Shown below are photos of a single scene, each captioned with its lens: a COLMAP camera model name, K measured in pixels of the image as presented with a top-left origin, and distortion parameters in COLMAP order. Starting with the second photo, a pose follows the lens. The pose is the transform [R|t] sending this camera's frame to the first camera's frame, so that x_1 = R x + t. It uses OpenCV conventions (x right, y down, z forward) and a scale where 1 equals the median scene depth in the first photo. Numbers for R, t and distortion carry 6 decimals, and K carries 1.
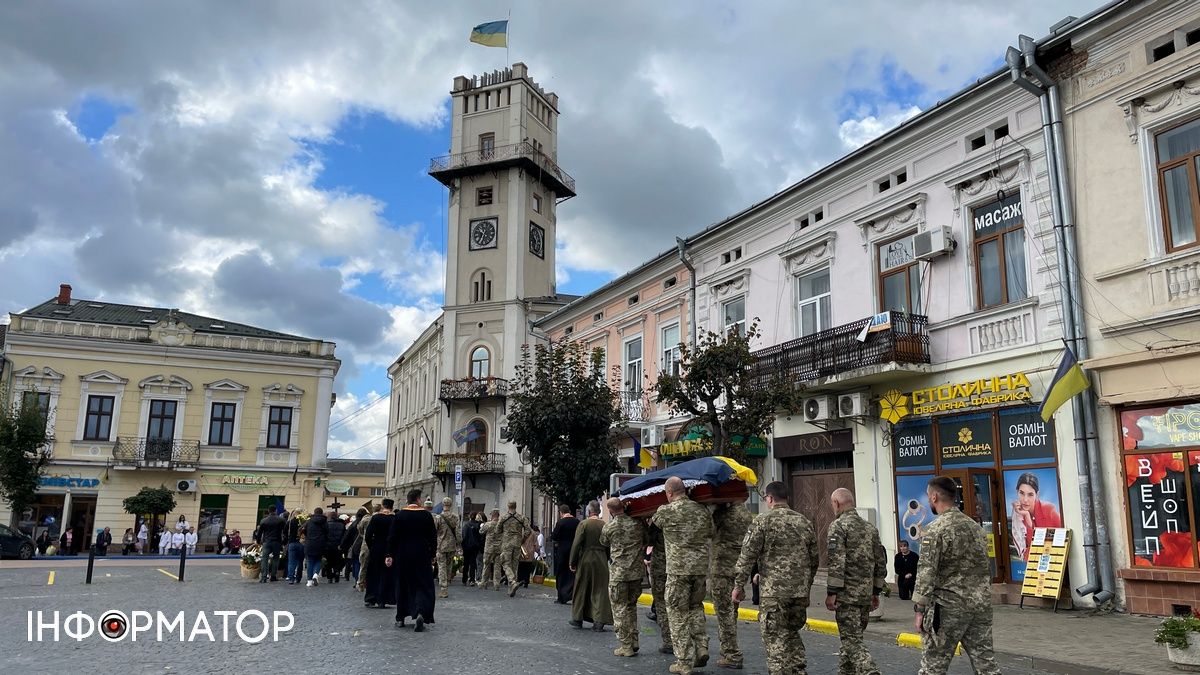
lens RADIAL K [[905.7, 0, 595.9], [0, 905.7, 342.8], [0, 0, 1]] dist [0.068741, -0.005048]
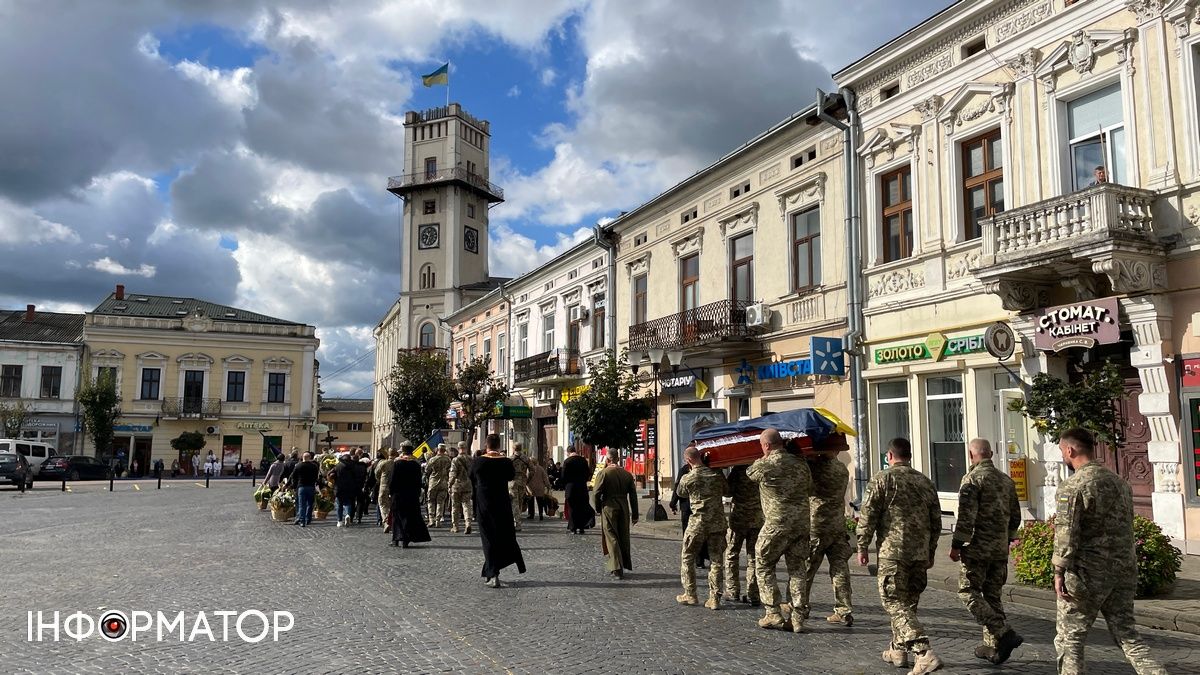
lens RADIAL K [[905.7, 0, 603.5], [0, 905.7, 332.7], [0, 0, 1]] dist [0.068741, -0.005048]
pose [[0.999711, -0.012890, -0.020316, 0.189639], [0.014256, 0.997545, 0.068562, -0.082699], [0.019382, -0.068832, 0.997440, -0.394356]]
